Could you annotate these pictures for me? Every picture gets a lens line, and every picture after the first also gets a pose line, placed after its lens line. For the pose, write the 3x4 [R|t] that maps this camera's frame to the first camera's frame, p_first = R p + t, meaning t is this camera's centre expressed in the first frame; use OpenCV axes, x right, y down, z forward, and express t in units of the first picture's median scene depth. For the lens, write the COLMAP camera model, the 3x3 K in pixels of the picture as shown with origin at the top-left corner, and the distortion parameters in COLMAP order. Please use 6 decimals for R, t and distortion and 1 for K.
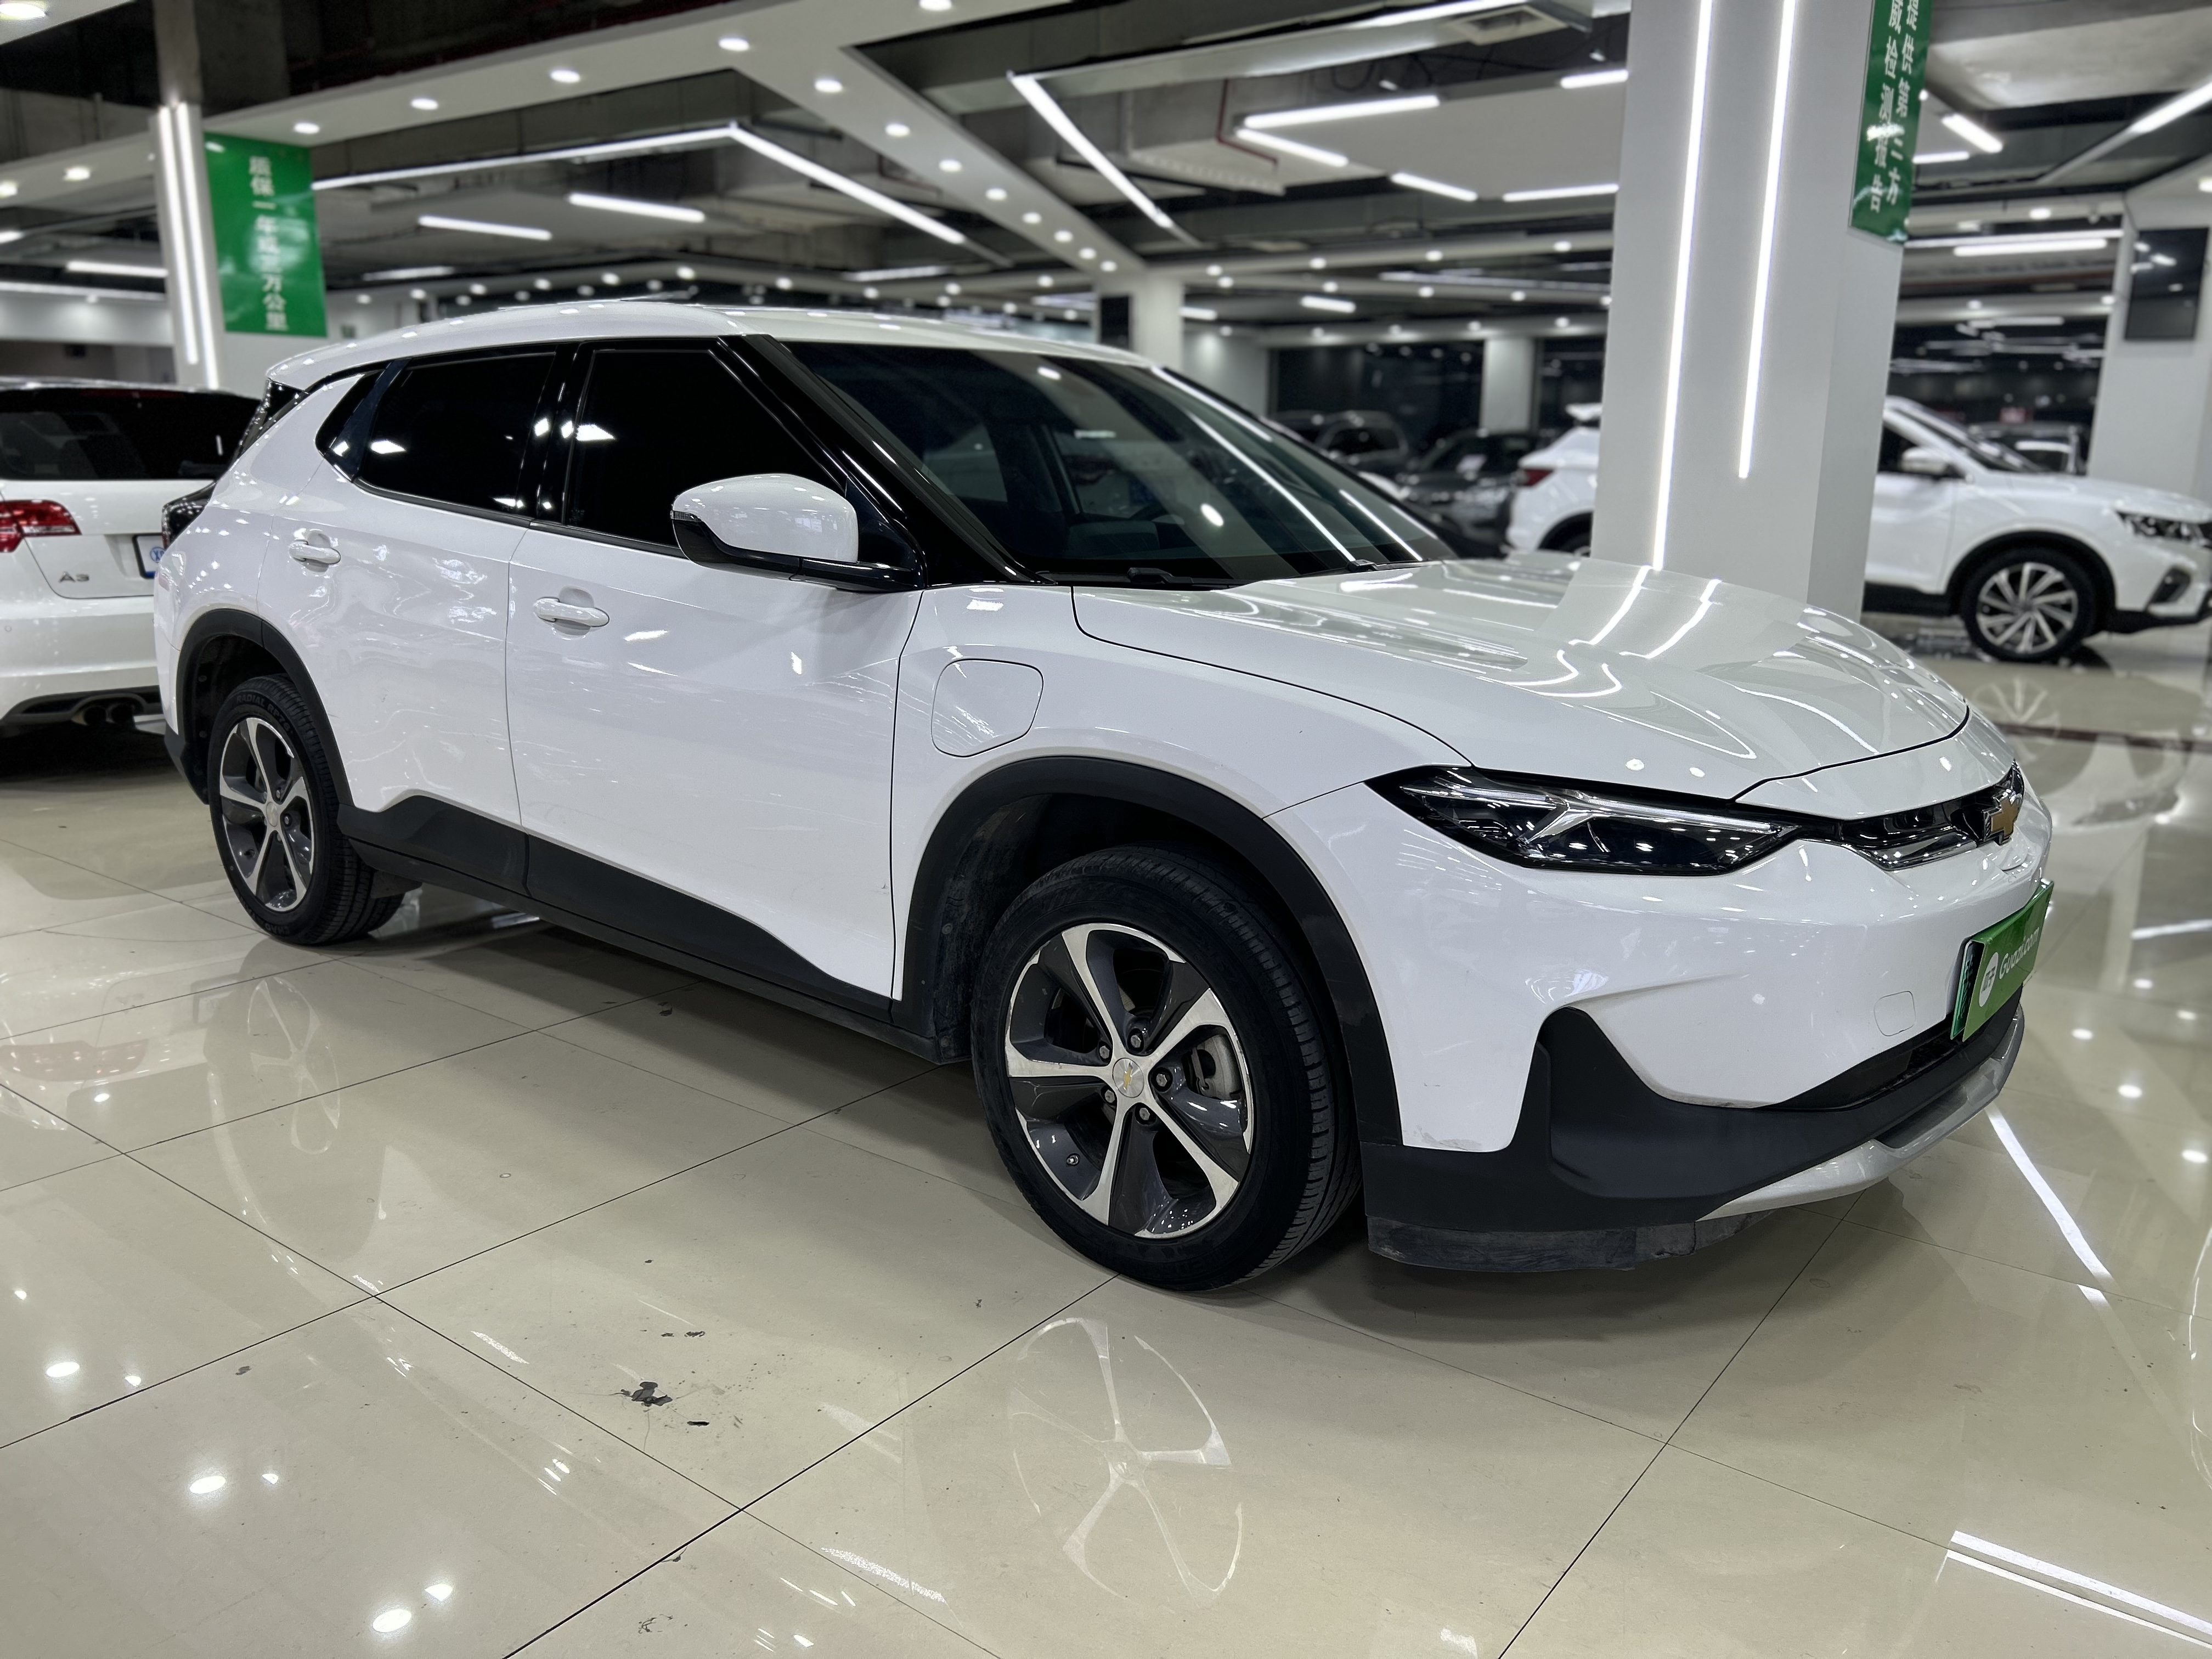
lens RADIAL K [[1679.7, 0, 1099.1], [0, 1679.7, 830.7], [0, 0, 1]] dist [0.030527, -0.008476]
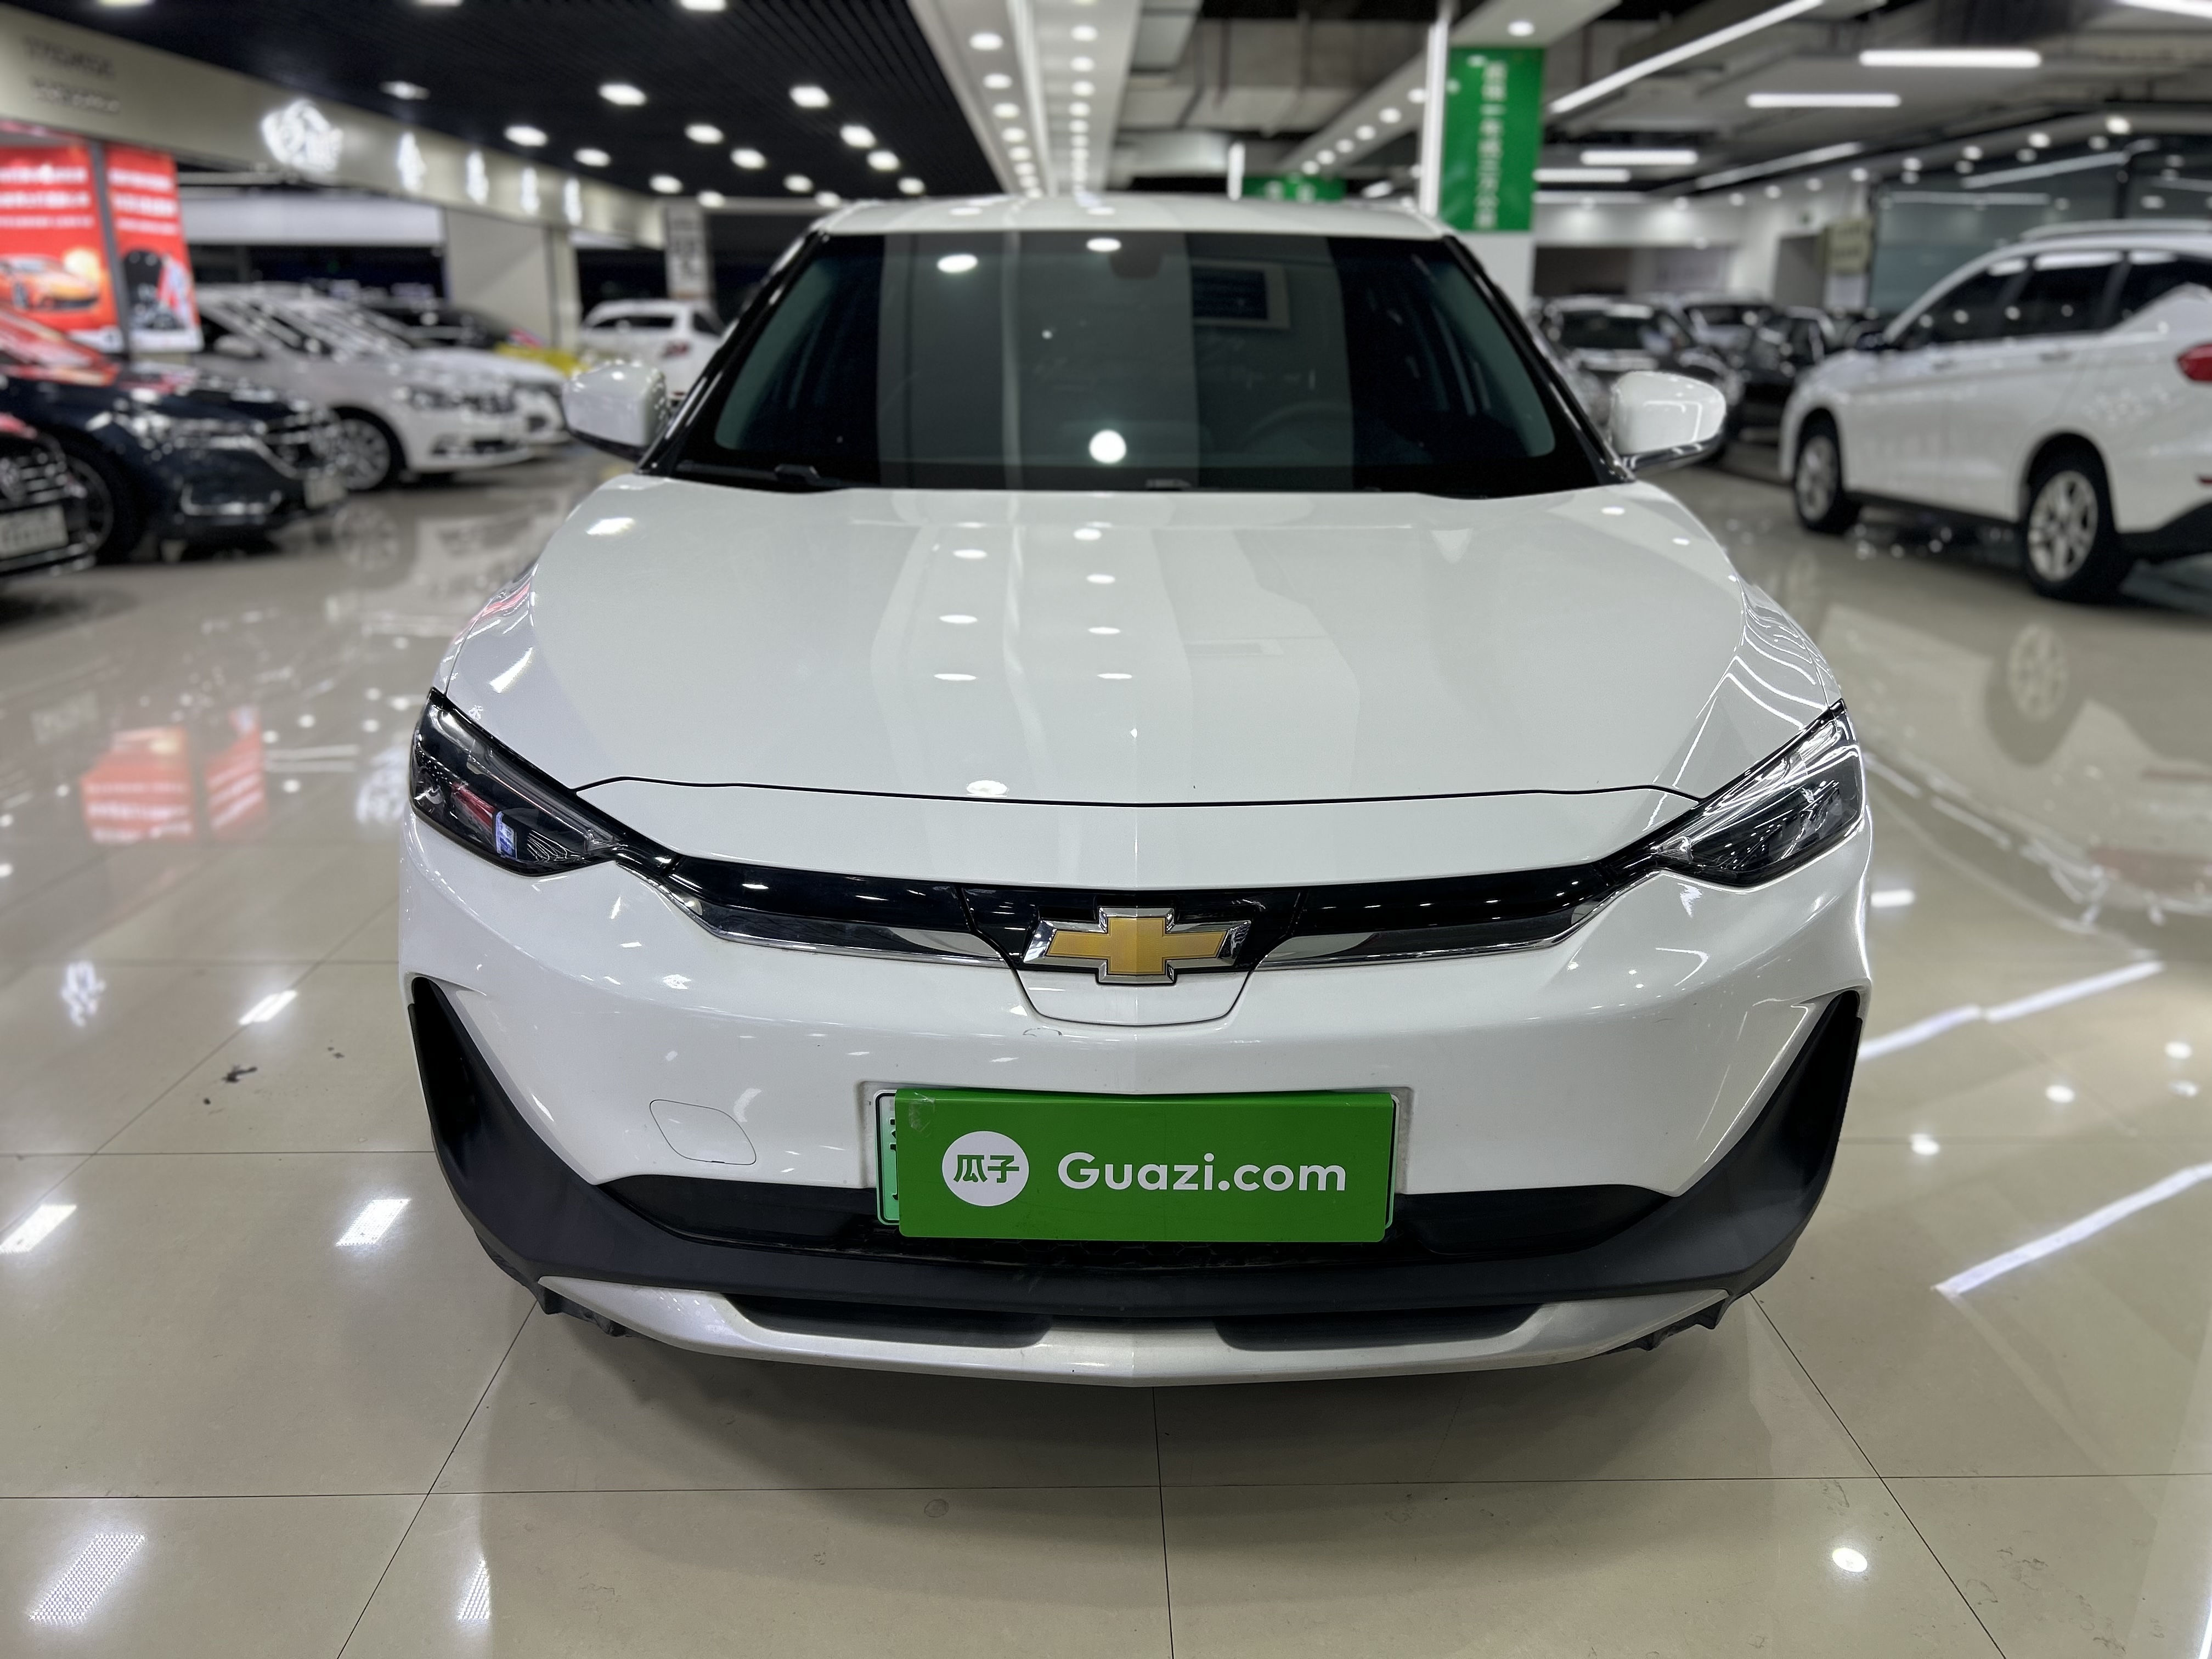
lens RADIAL K [[1679.7, 0, 1110.6], [0, 1679.7, 823.7], [0, 0, 1]] dist [0.030527, -0.008476]
pose [[0.631324, 0.219580, -0.743784, 0.188601], [-0.177769, 0.974516, 0.136807, -0.026292], [0.754870, 0.045852, 0.654270, 0.112754]]
